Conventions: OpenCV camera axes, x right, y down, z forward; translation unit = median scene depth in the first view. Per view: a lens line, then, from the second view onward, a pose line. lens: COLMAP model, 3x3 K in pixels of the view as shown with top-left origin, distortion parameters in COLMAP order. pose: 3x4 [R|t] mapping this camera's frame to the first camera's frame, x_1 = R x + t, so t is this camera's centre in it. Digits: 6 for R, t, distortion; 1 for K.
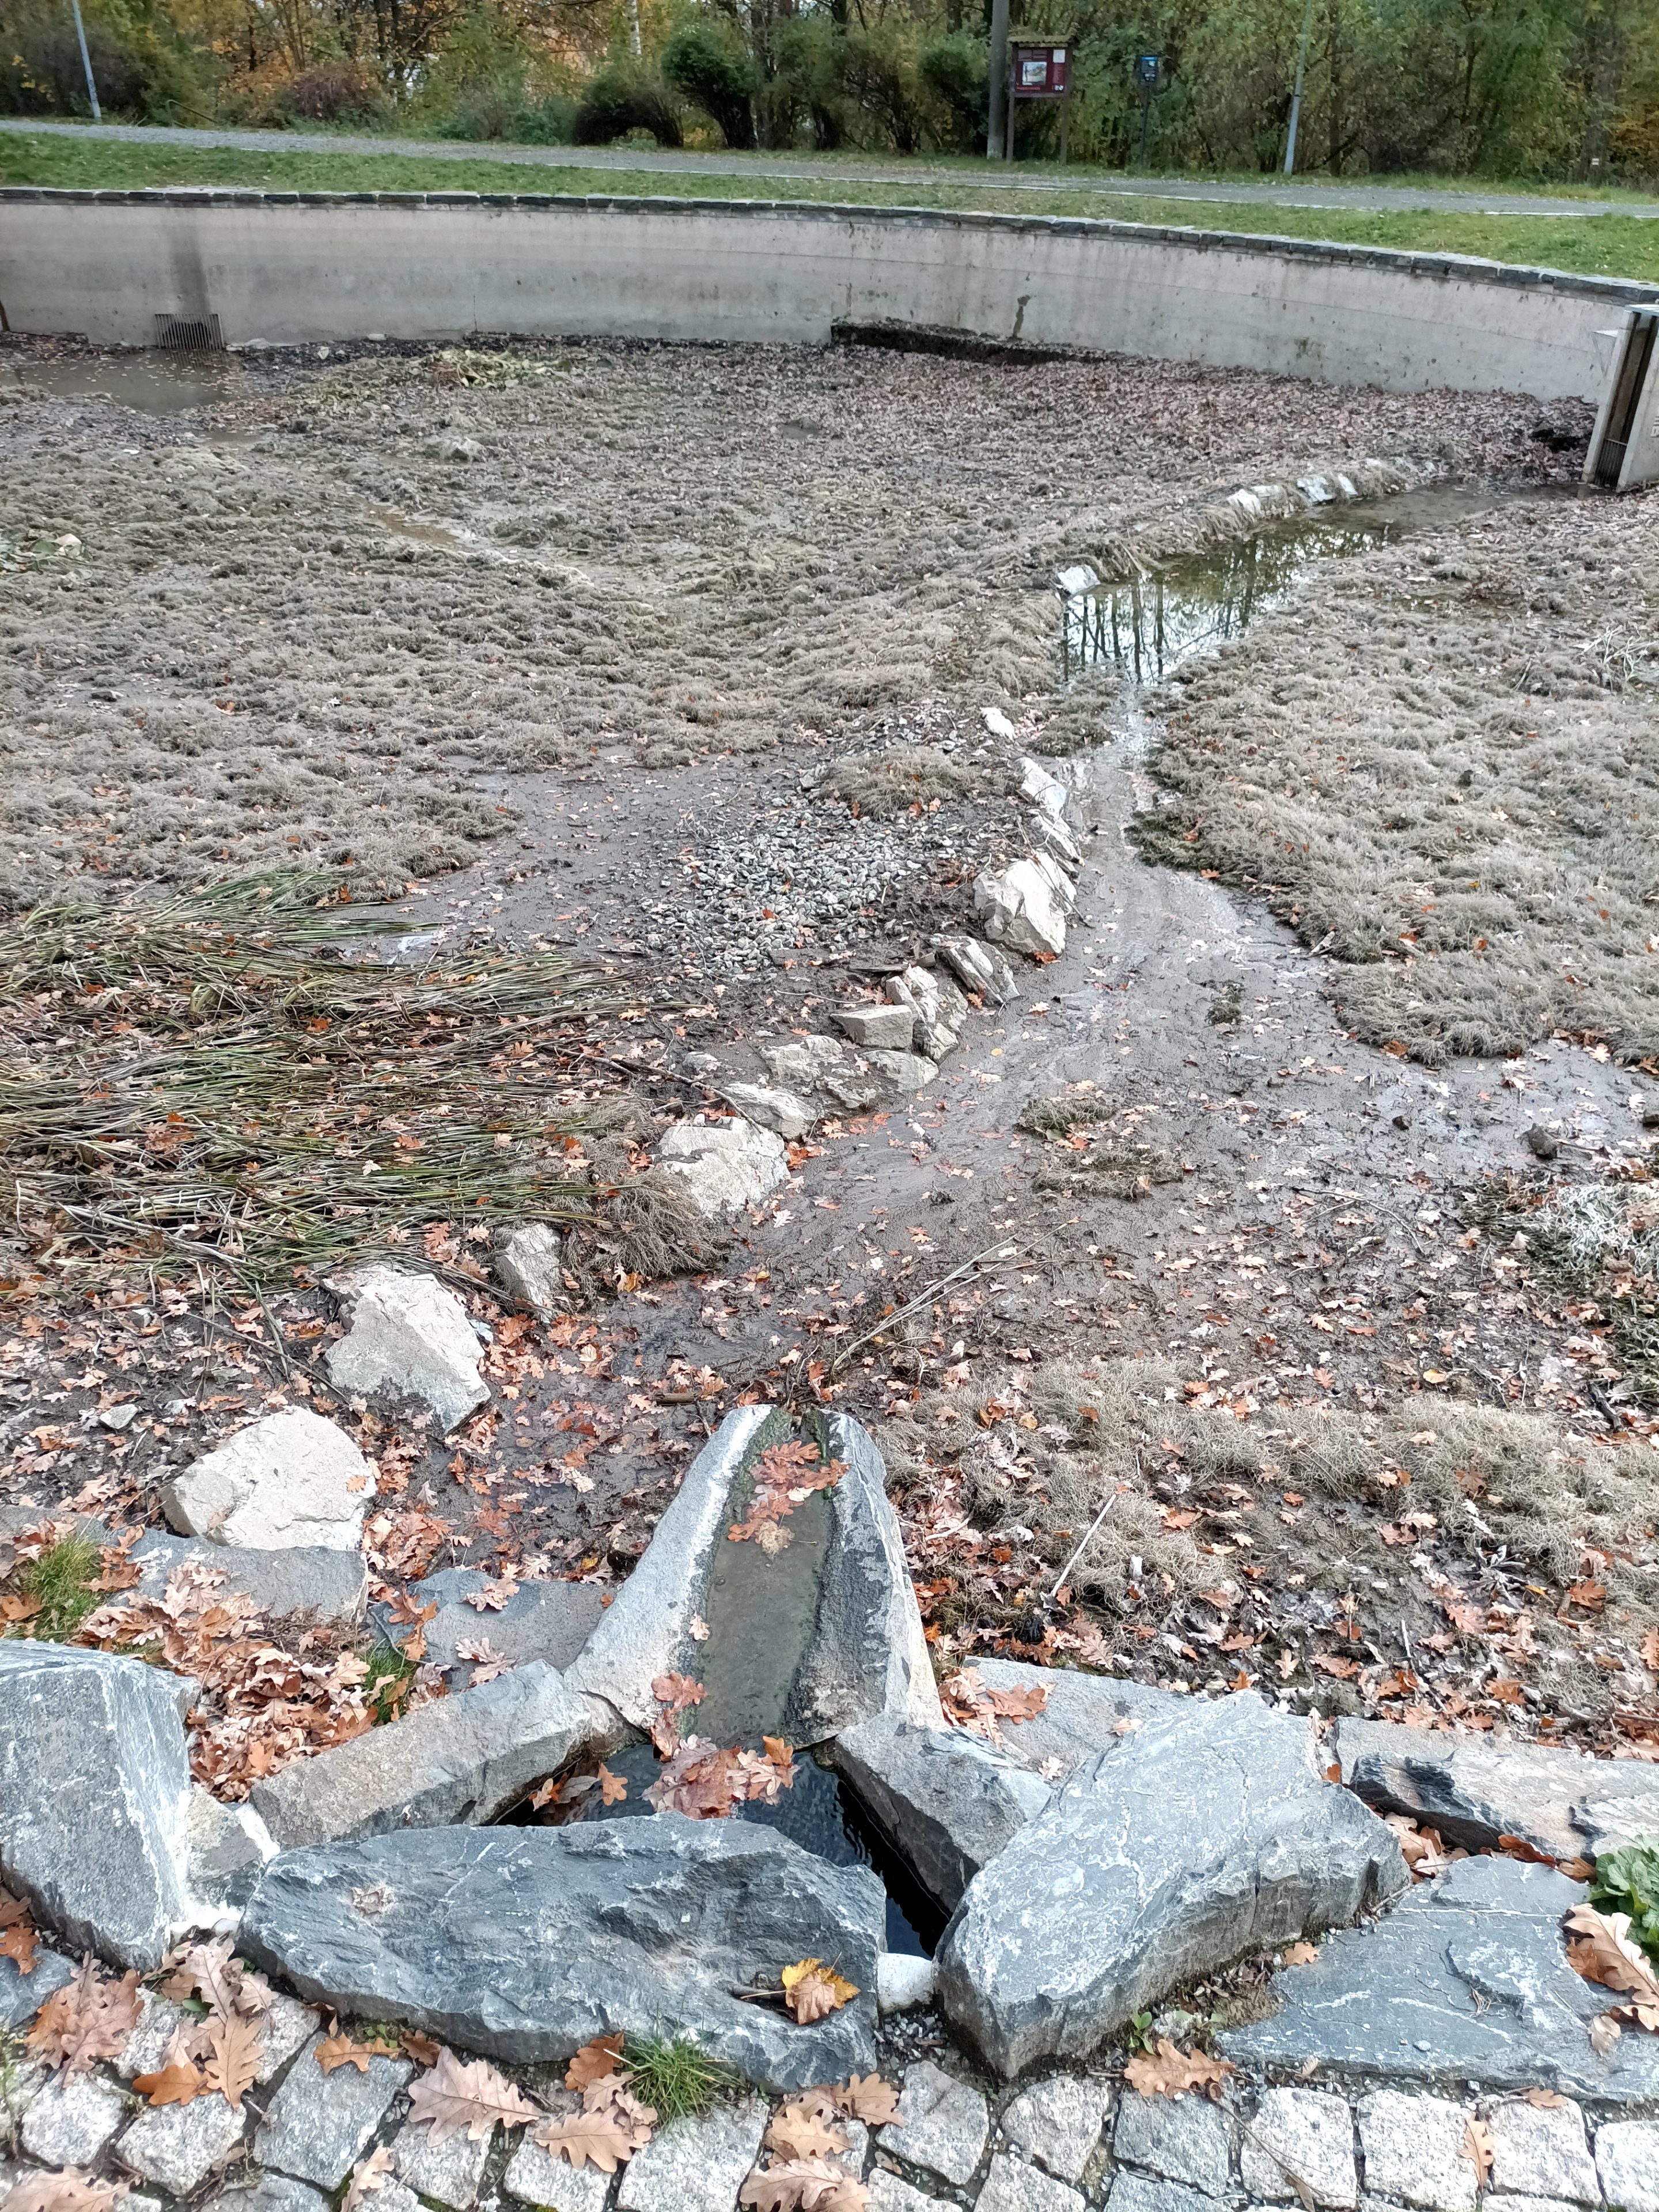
lens RADIAL K [[1638.5, 0, 825.8], [0, 1638.5, 1108.7], [0, 0, 1]] dist [0.058396, -0.044624]
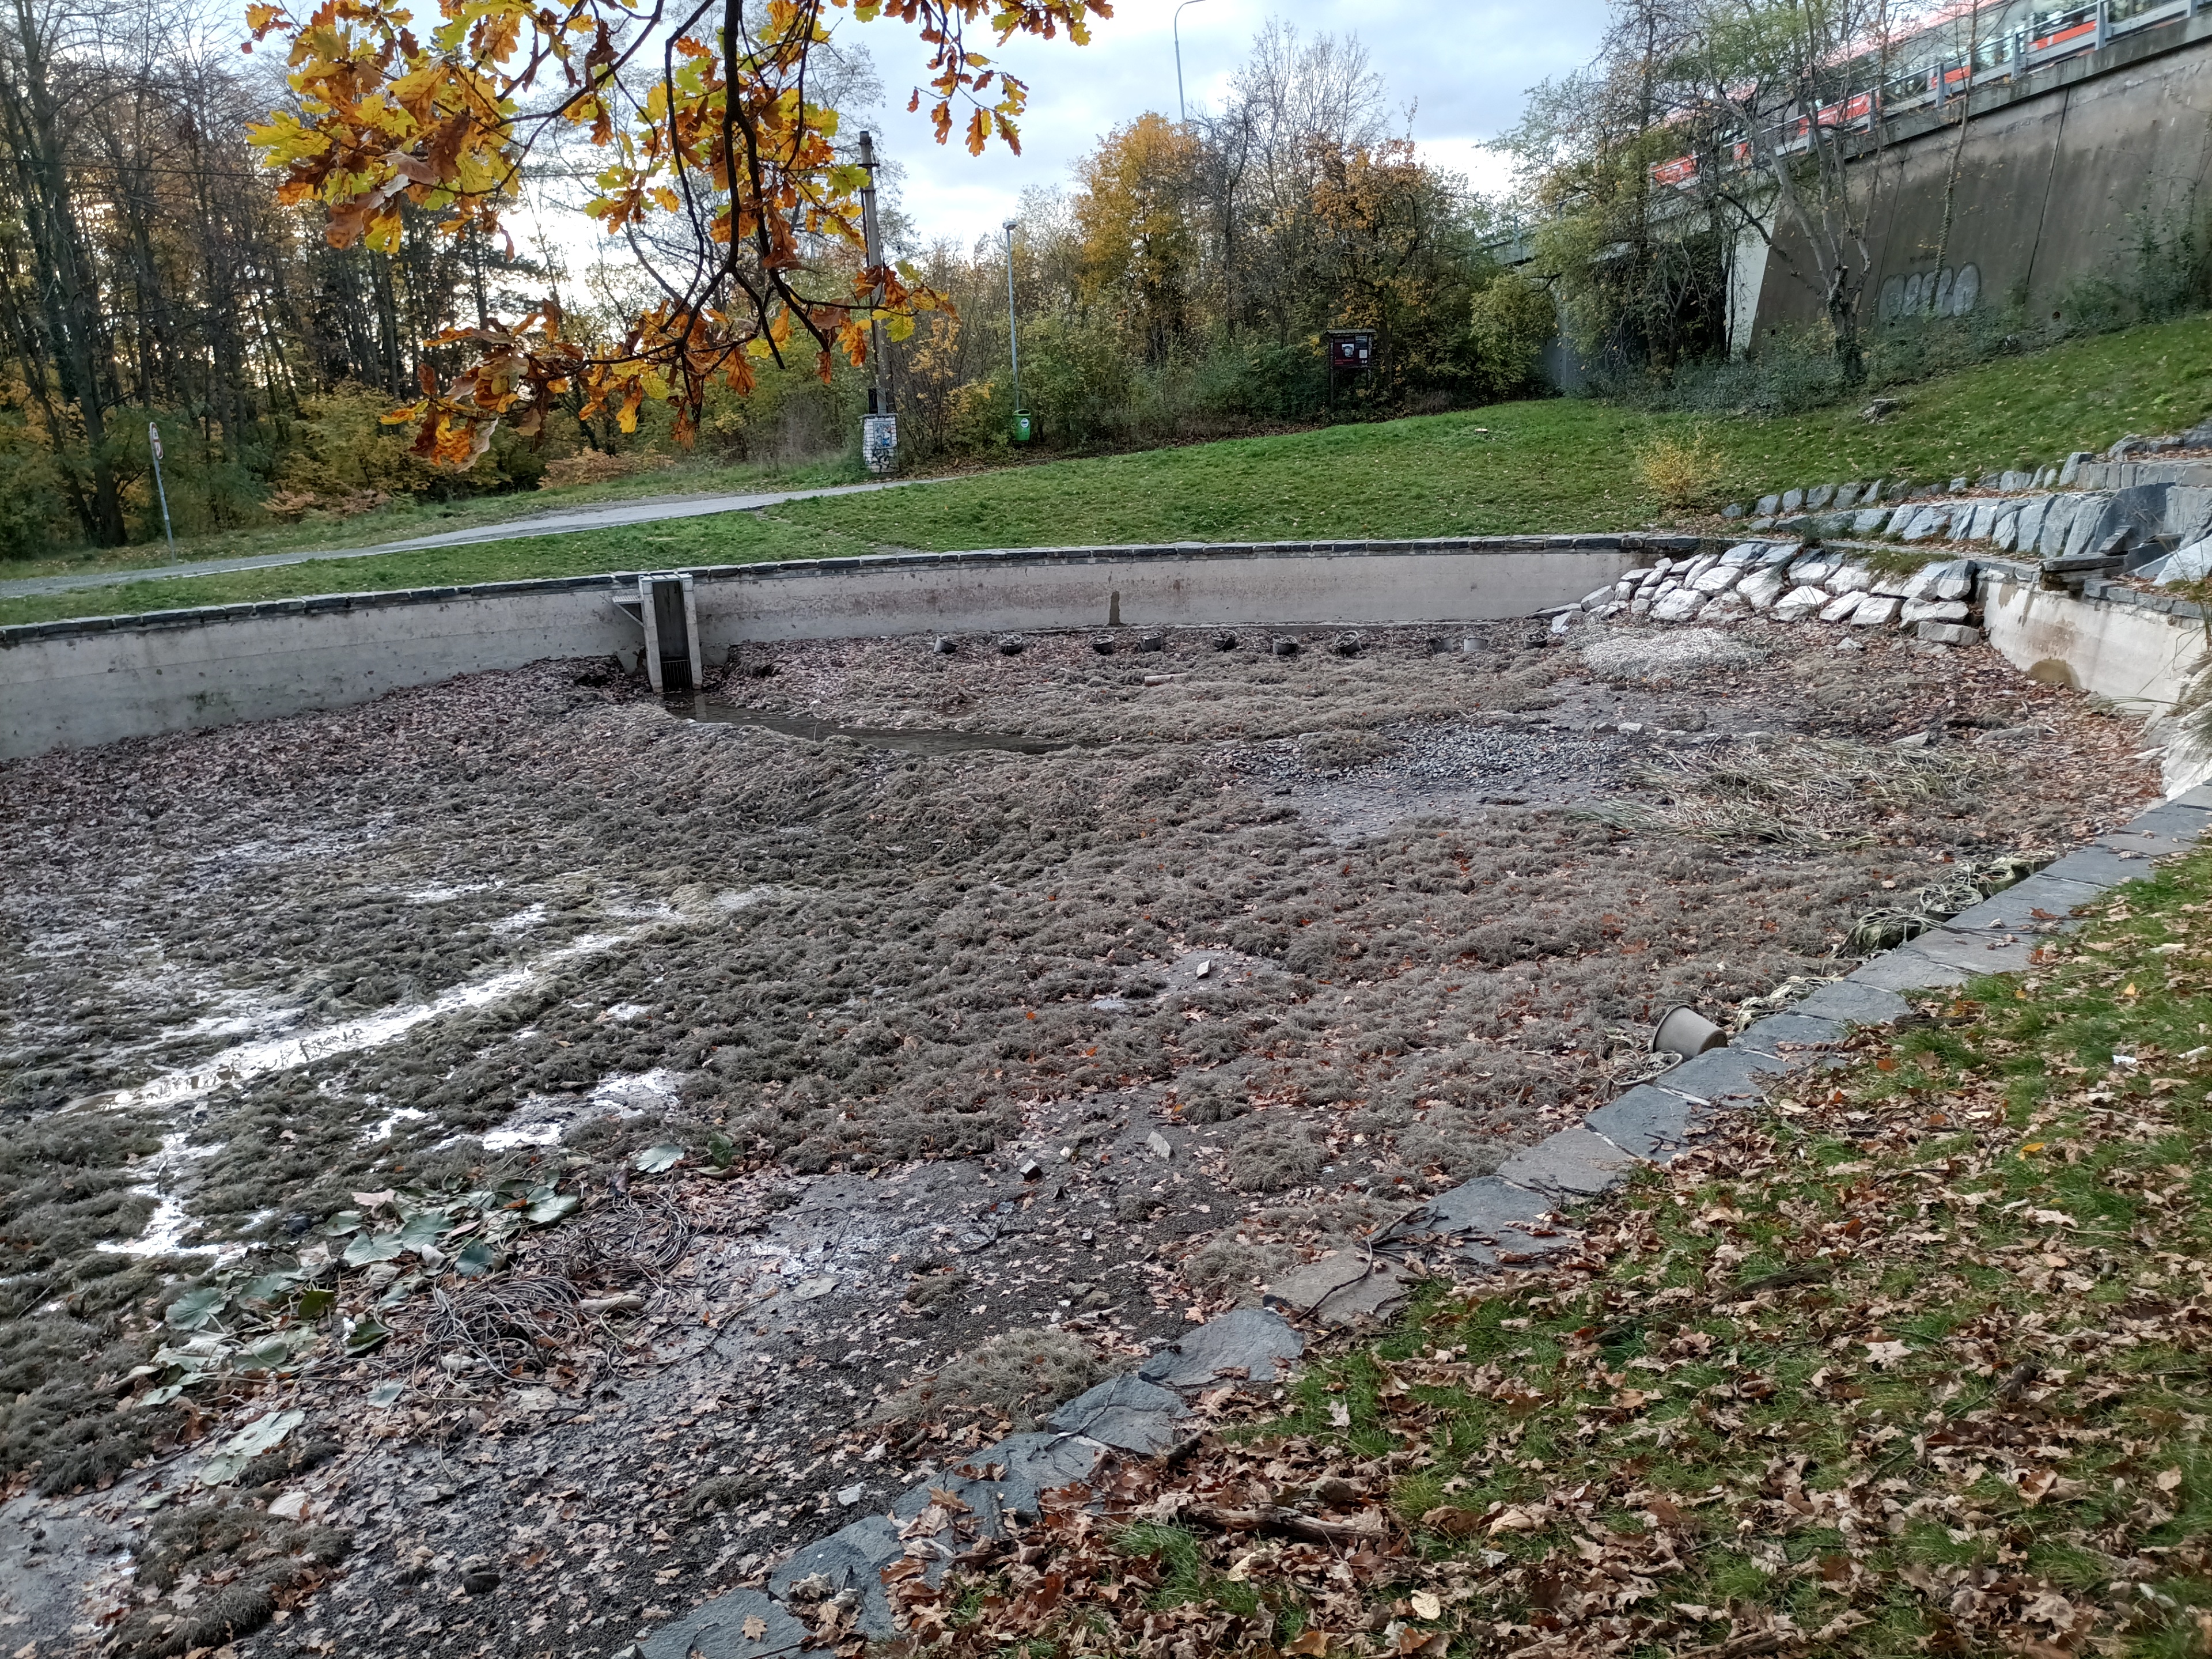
lens RADIAL K [[1638.5, 0, 1109.3], [0, 1638.5, 835.1], [0, 0, 1]] dist [0.058396, -0.044624]
pose [[-0.094143, -0.248977, 0.963923, -1.065163], [0.575790, 0.776243, 0.256735, -0.470738], [-0.812159, 0.579187, 0.070280, 0.737810]]
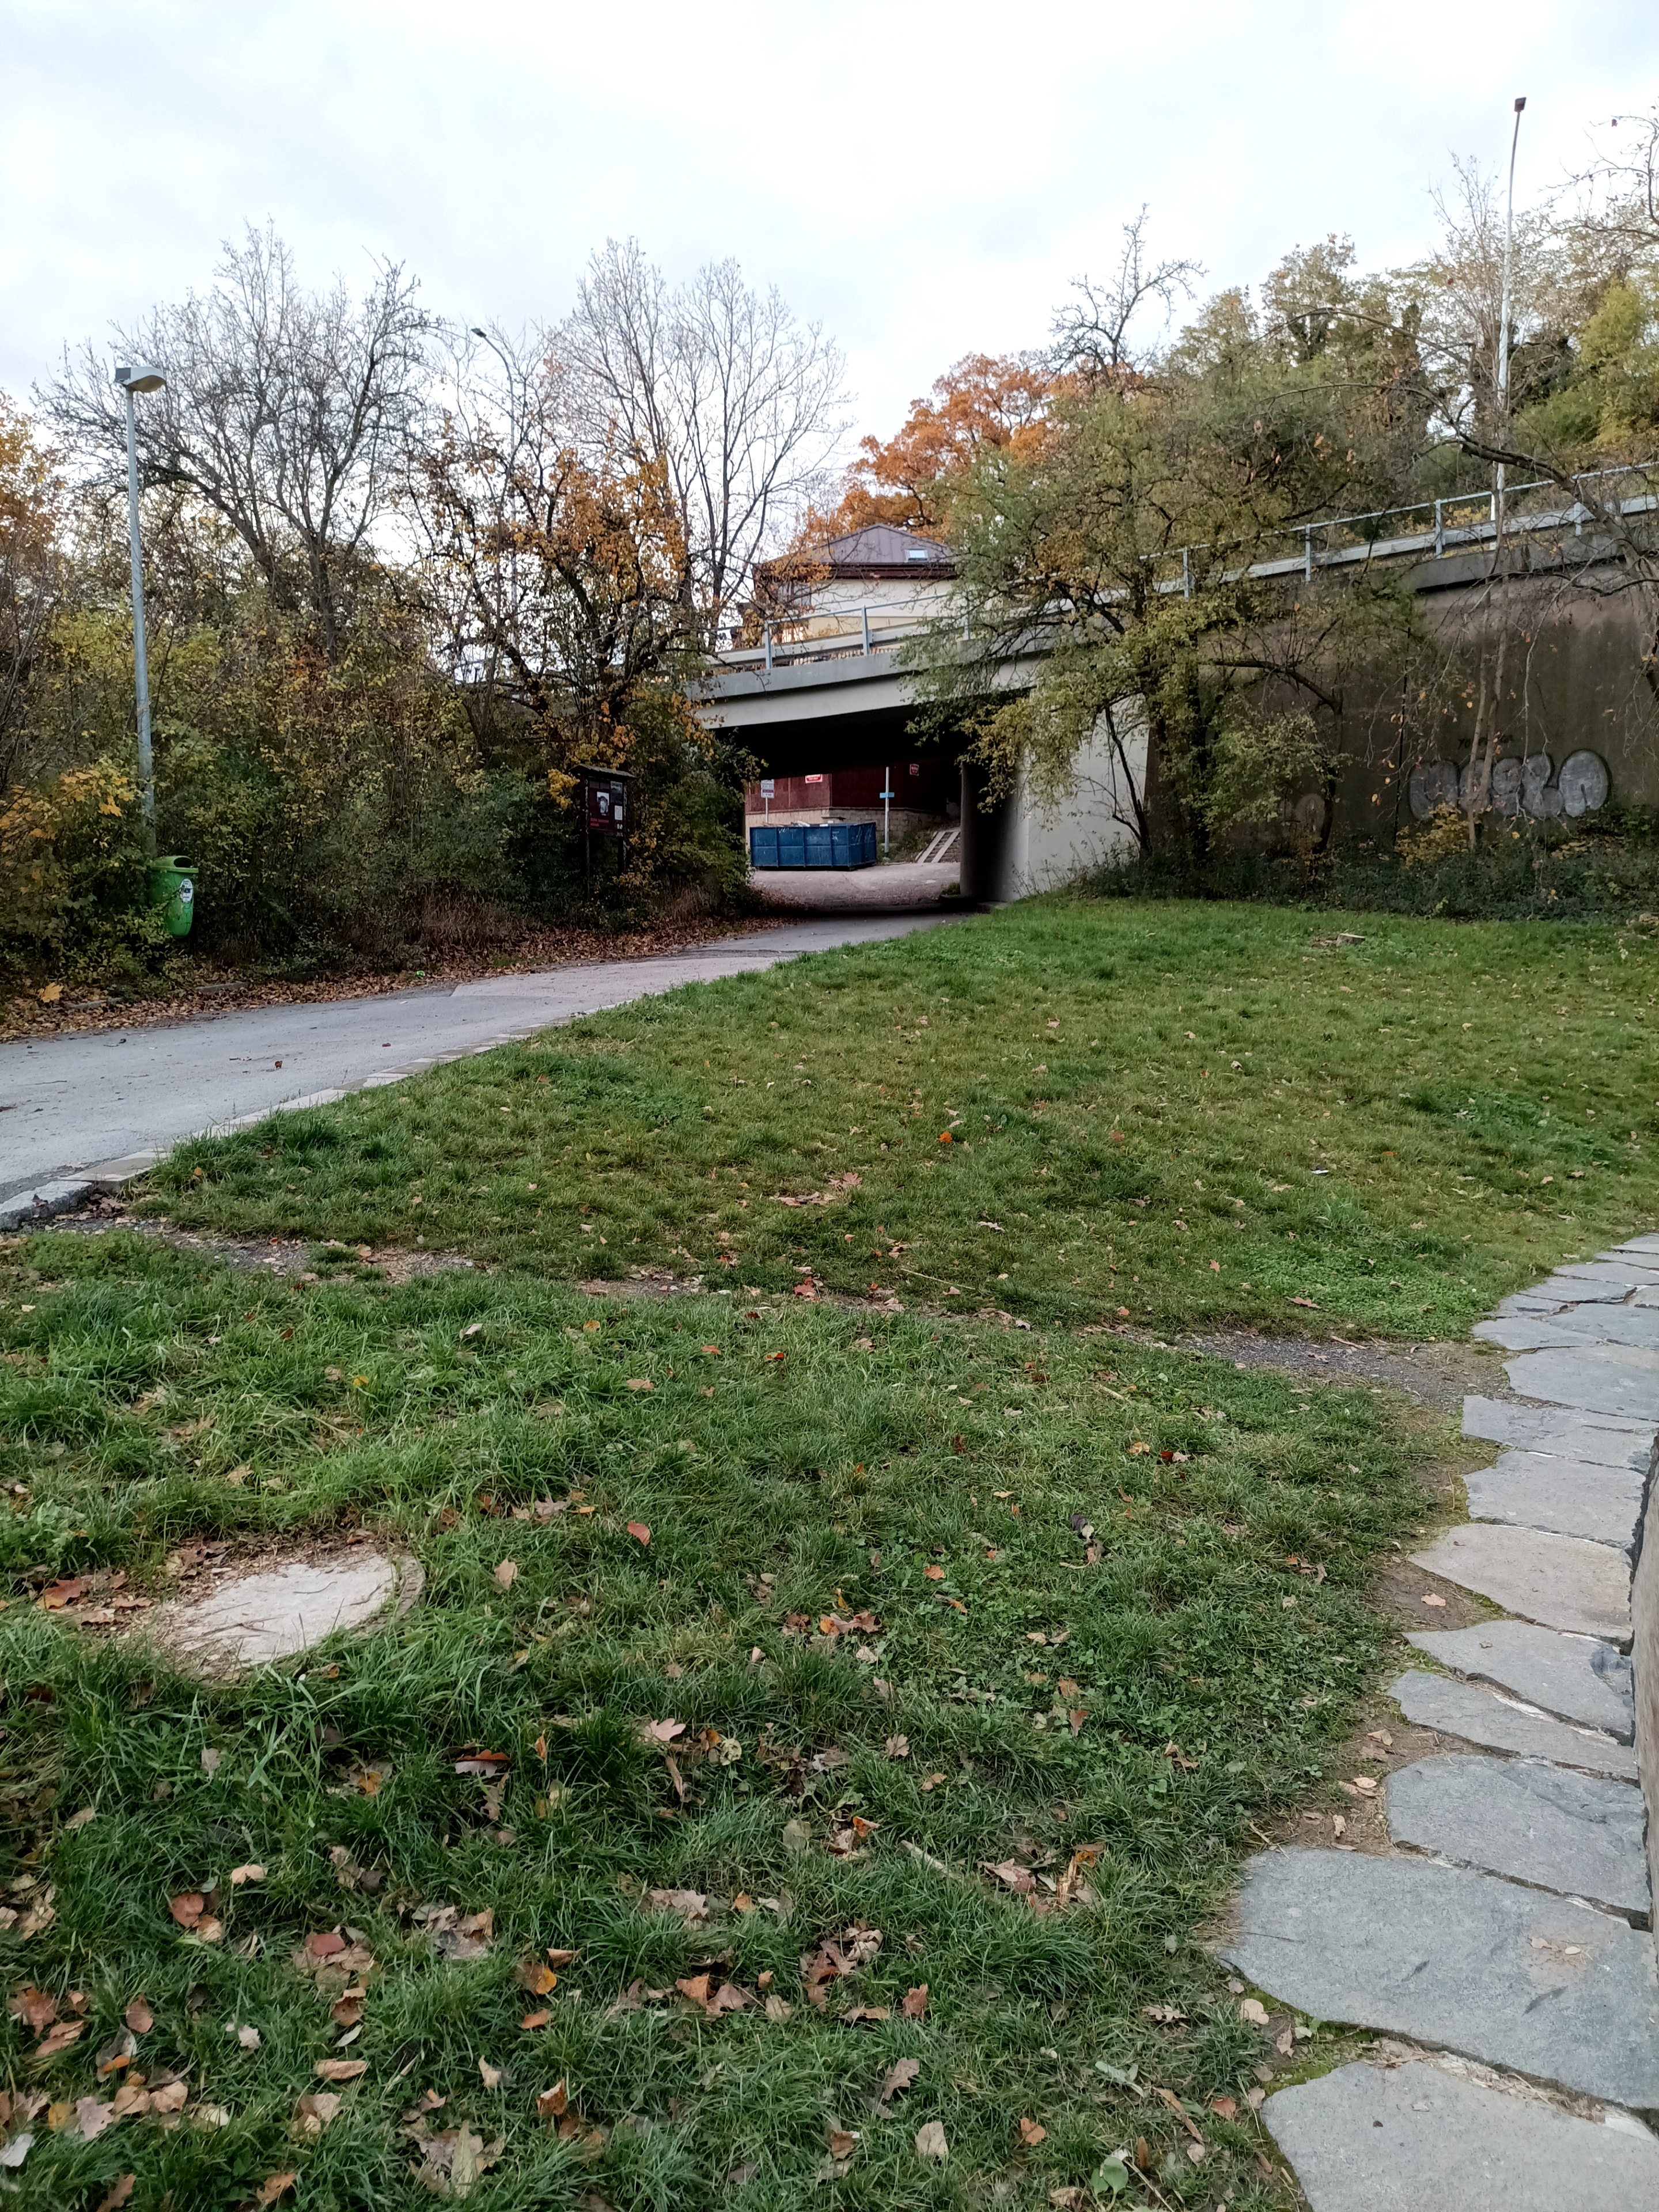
lens RADIAL K [[1638.5, 0, 836.9], [0, 1638.5, 1097.2], [0, 0, 1]] dist [0.058396, -0.044624]
pose [[-0.807112, -0.059287, 0.587415, 0.560289], [0.324099, 0.787139, 0.524759, -0.664399], [-0.493488, 0.613920, -0.616094, 1.110876]]
